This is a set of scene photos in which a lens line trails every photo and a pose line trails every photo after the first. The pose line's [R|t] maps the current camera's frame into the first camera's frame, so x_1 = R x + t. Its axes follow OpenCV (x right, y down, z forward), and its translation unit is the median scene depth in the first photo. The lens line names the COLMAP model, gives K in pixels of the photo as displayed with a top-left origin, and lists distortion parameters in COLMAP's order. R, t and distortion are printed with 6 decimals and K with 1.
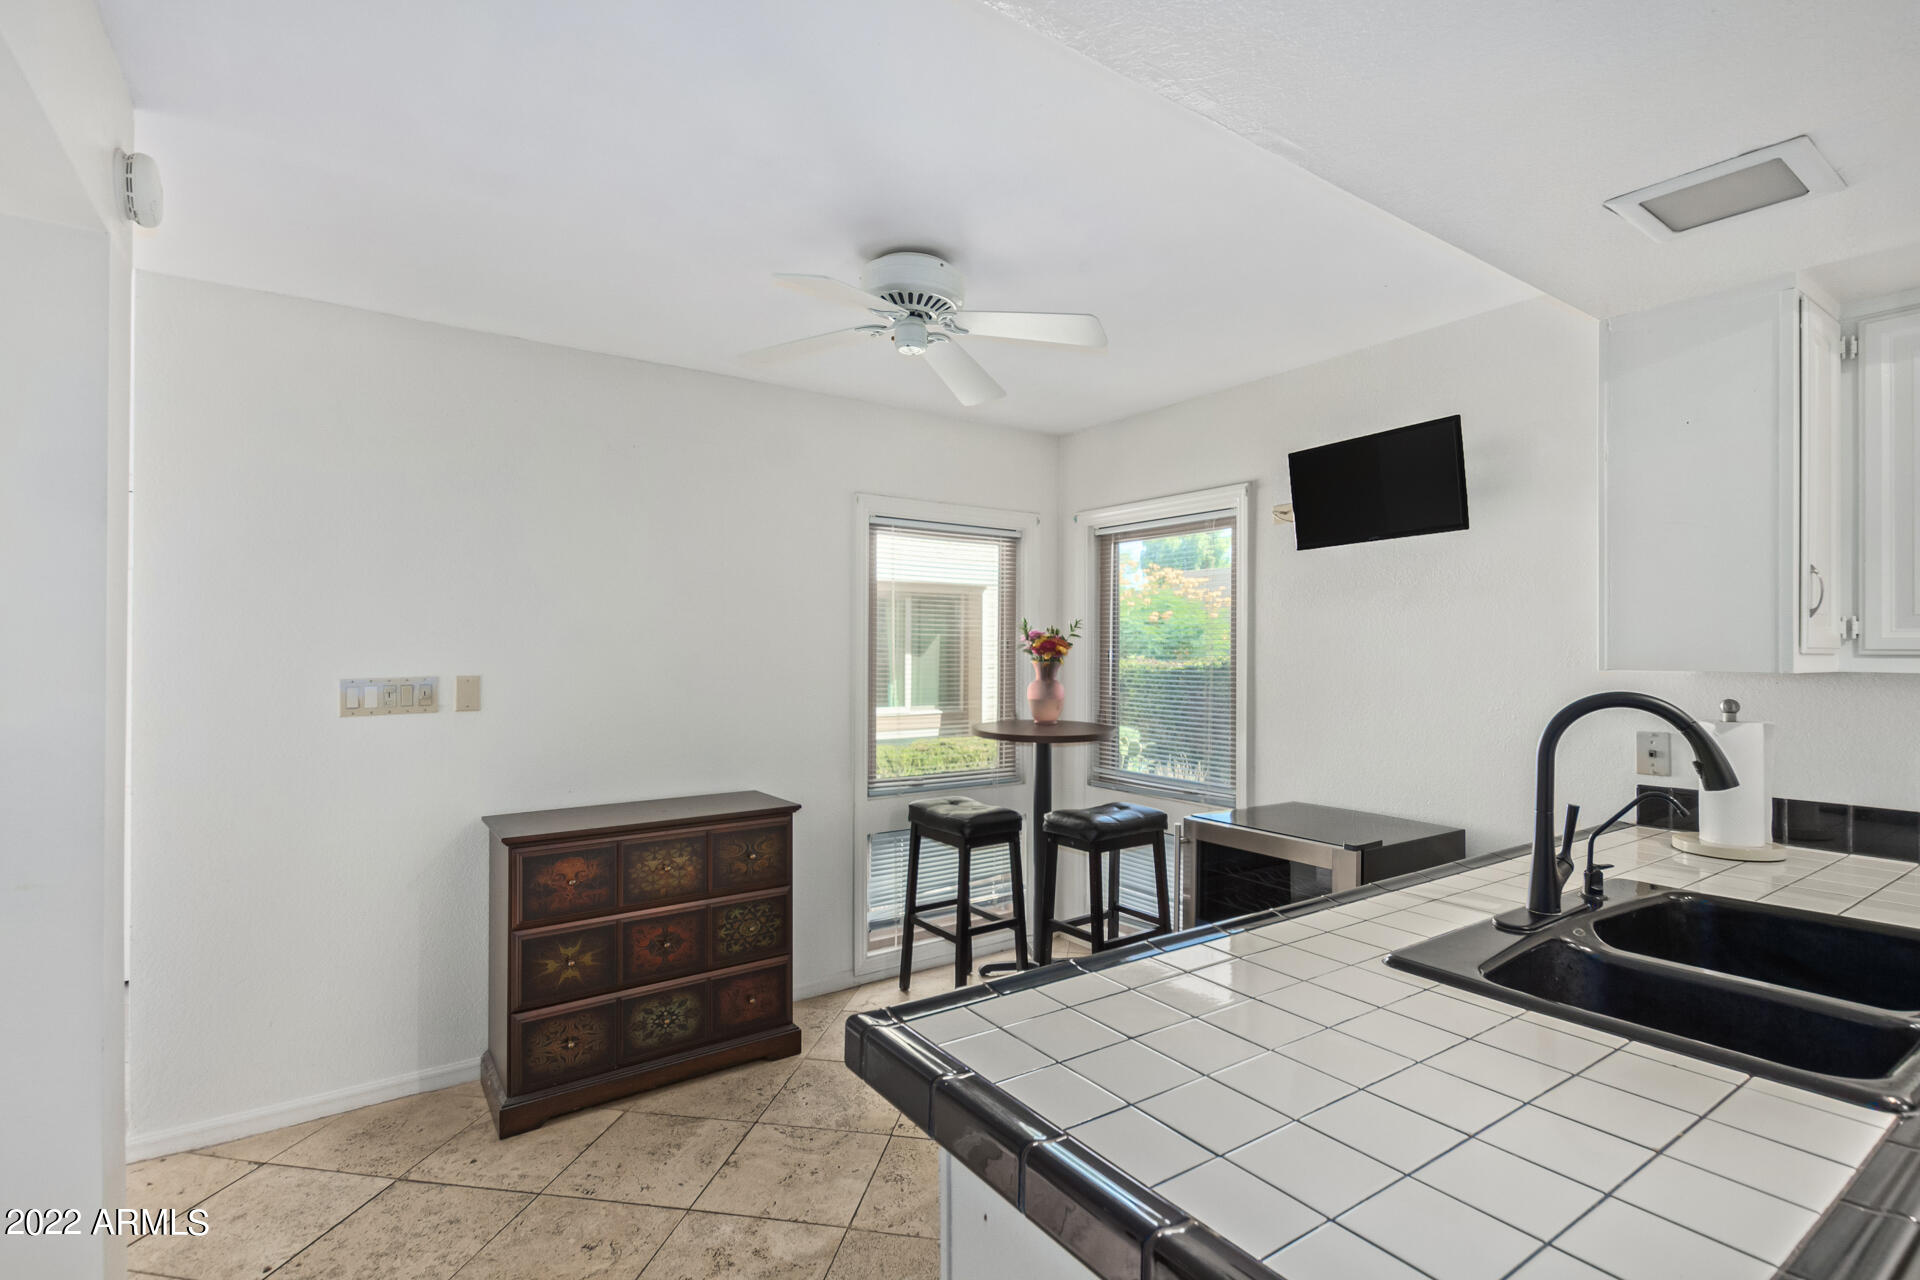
lens RADIAL K [[880.3, 0, 971.7], [0, 880.3, 638.3], [0, 0, 1]] dist [0.002547, 0.000403]
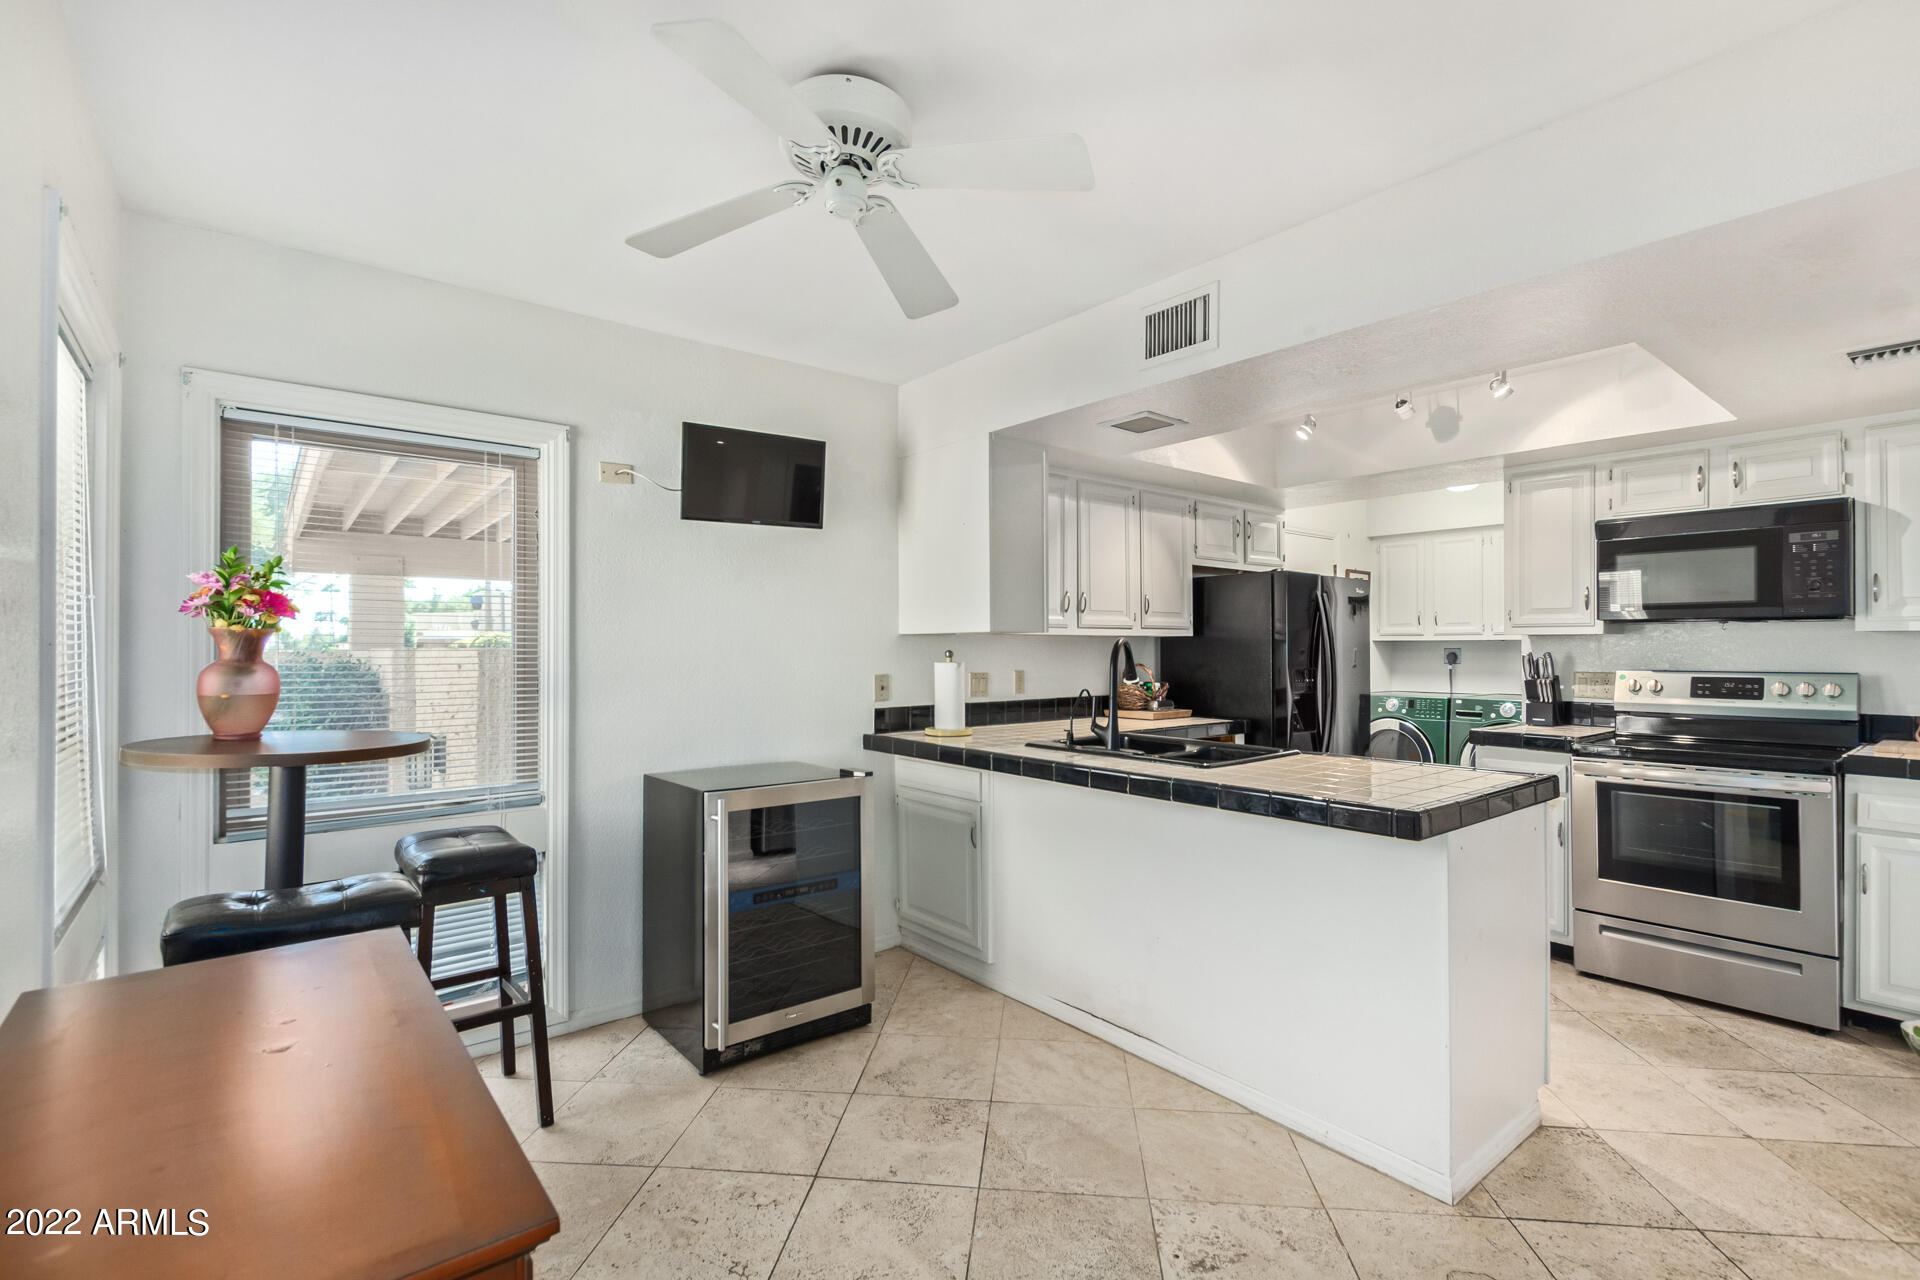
lens RADIAL K [[880.3, 0, 971.0], [0, 880.3, 641.2], [0, 0, 1]] dist [0.002547, 0.000403]
pose [[-0.074284, 0.002818, 0.997233, -0.656983], [-0.013418, 0.999903, -0.003825, 0.038666], [-0.997147, -0.013665, -0.074239, 0.745302]]
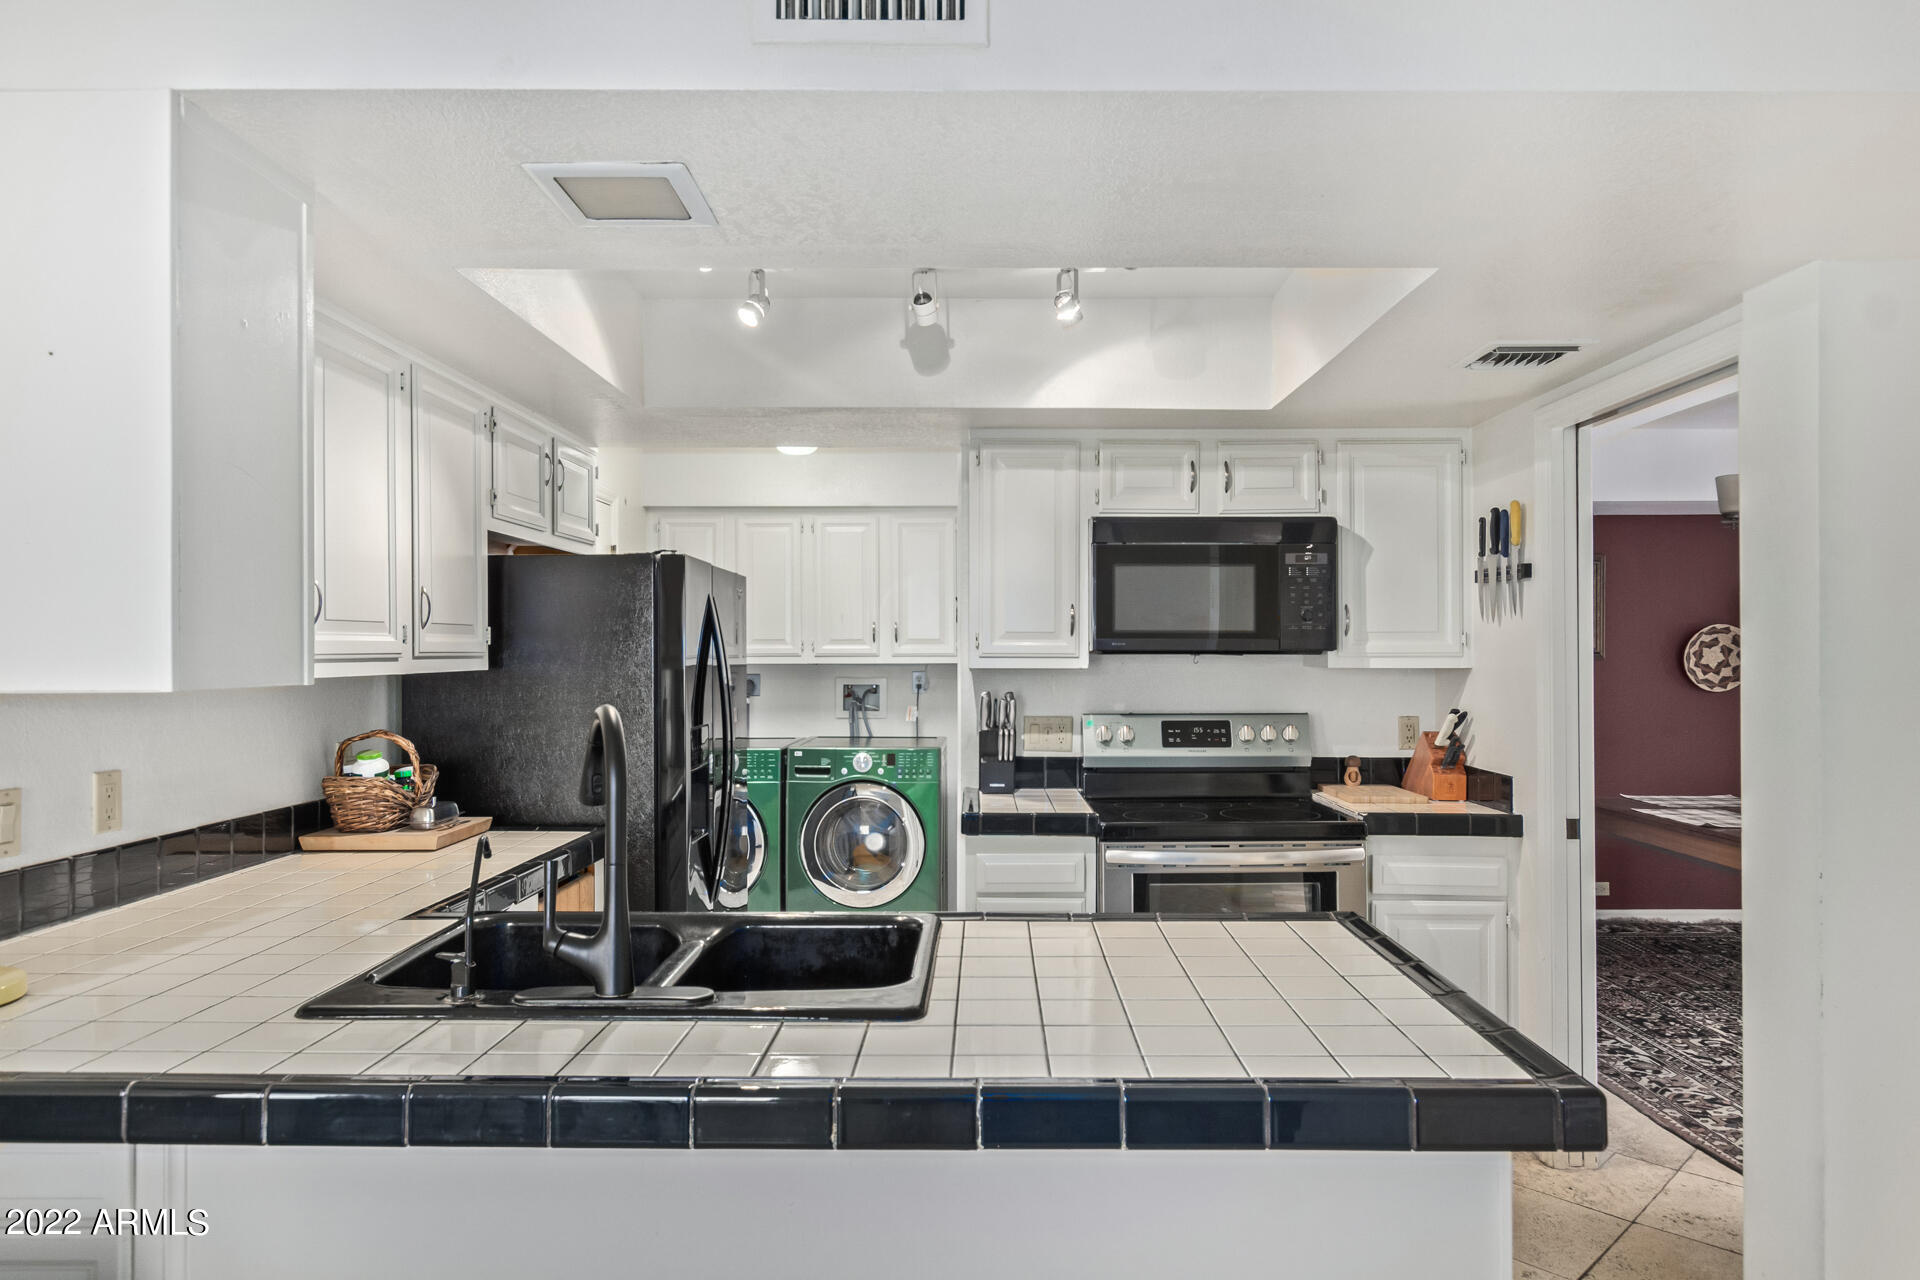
lens RADIAL K [[1168.7, 0, 968.3], [0, 1168.7, 638.8], [0, 0, 1]] dist [0.002464, -0.004109]
pose [[-0.814162, 0.002139, 0.580634, -0.103286], [-0.010783, 0.999765, -0.018803, 0.005516], [-0.580538, -0.021570, -0.813948, 0.845210]]
